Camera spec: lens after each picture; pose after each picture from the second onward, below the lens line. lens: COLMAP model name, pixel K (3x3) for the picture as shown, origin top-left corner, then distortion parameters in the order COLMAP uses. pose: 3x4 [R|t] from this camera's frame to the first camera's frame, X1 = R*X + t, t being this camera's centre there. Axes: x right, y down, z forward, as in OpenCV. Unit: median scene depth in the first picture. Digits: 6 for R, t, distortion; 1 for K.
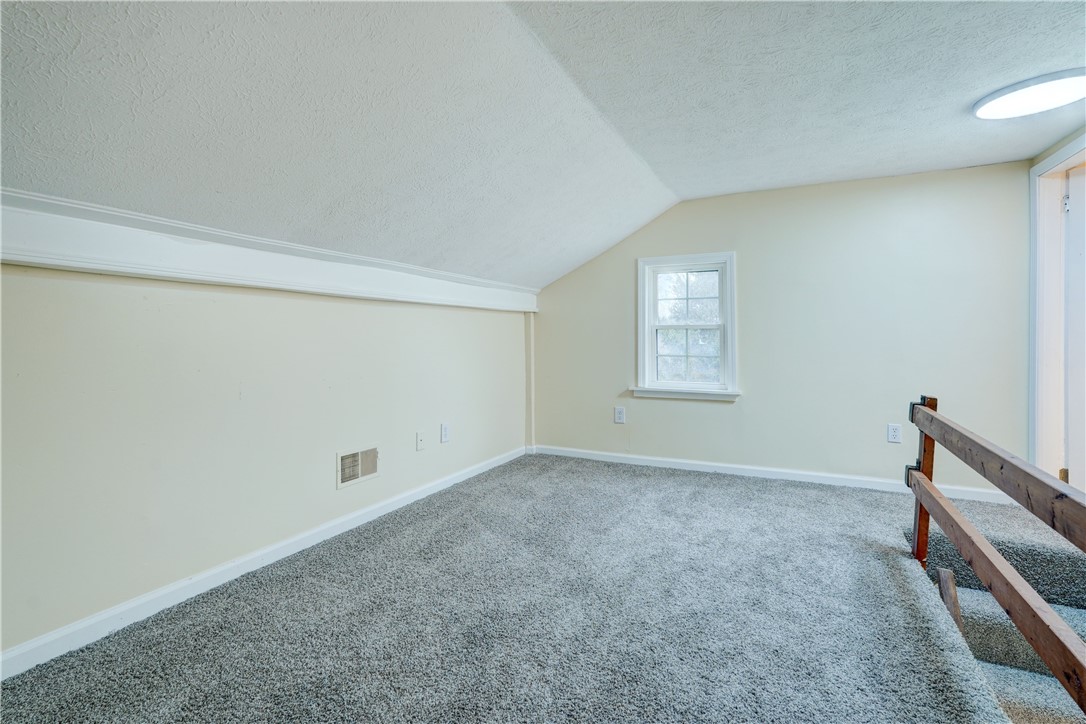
lens RADIAL K [[487.6, 0, 543.1], [0, 487.6, 354.3], [0, 0, 1]] dist [-0.014310, 0.010475]
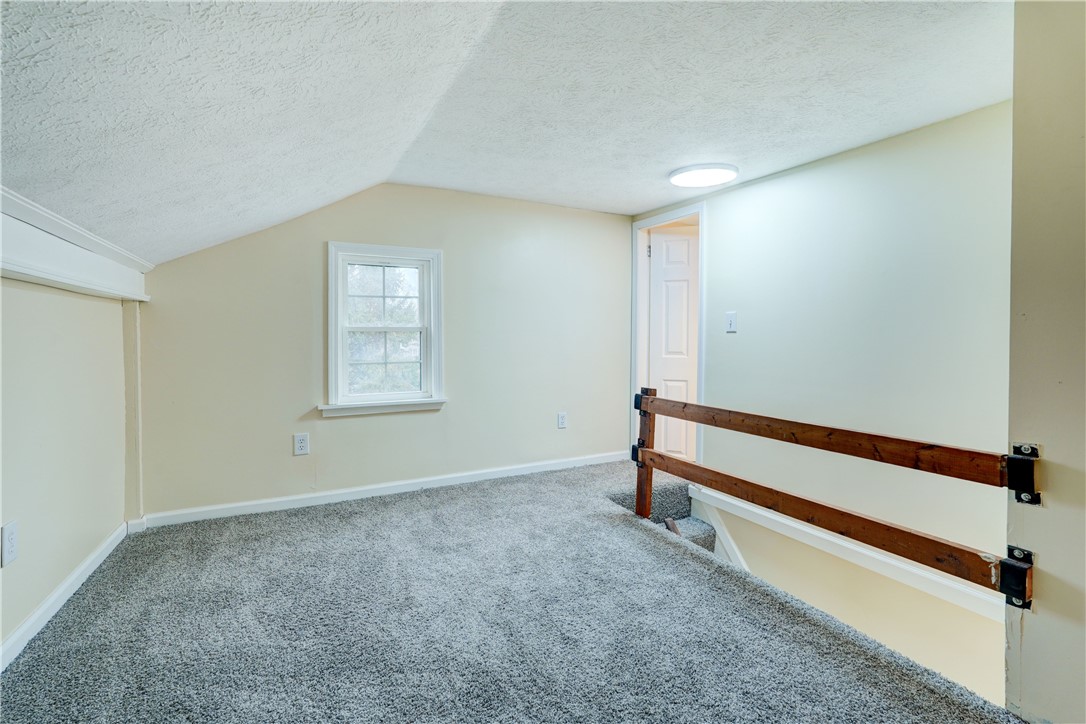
lens RADIAL K [[487.6, 0, 543.1], [0, 487.6, 354.3], [0, 0, 1]] dist [-0.014310, 0.010475]
pose [[0.608632, -0.024622, 0.793070, -0.282377], [0.027584, 0.999571, 0.009864, -0.016216], [-0.792973, 0.015873, 0.609050, 0.321138]]
